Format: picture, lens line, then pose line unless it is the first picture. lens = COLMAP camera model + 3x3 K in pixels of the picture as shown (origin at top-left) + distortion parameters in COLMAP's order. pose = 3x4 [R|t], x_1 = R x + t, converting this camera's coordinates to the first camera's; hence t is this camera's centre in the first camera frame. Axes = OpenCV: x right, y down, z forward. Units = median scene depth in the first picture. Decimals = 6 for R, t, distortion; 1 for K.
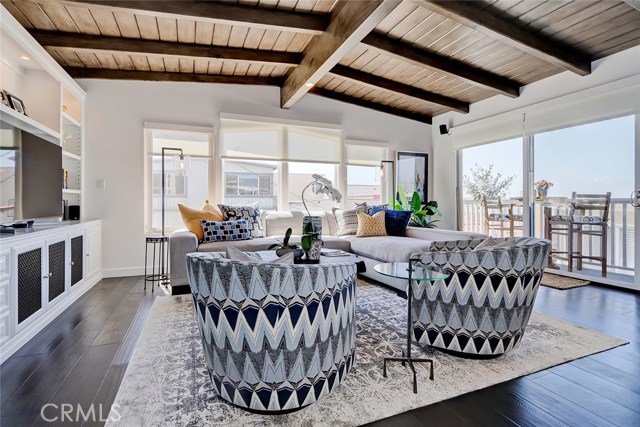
lens RADIAL K [[296.1, 0, 303.8], [0, 296.1, 204.3], [0, 0, 1]] dist [-0.001409, -0.002252]
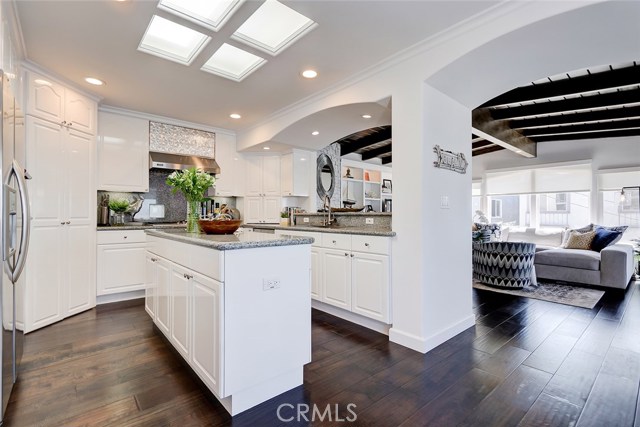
lens RADIAL K [[296.1, 0, 308.7], [0, 296.1, 214.8], [0, 0, 1]] dist [-0.001409, -0.002252]
pose [[0.316397, 0.002075, -0.948625, 1.033634], [-0.006767, 0.999977, -0.000070, -0.036482], [0.948603, 0.006441, 0.316403, -0.543157]]
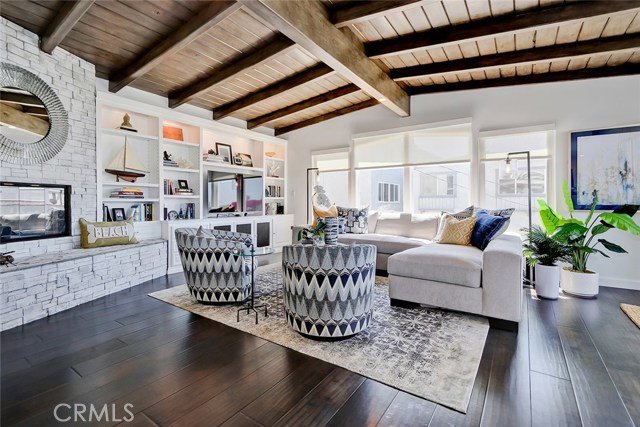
lens RADIAL K [[296.1, 0, 318.1], [0, 296.1, 204.5], [0, 0, 1]] dist [-0.001409, -0.002252]
pose [[0.563537, 0.009219, -0.826039, 0.682933], [-0.003551, 0.999956, 0.008738, -0.016135], [0.826083, -0.001991, 0.563545, 0.144077]]
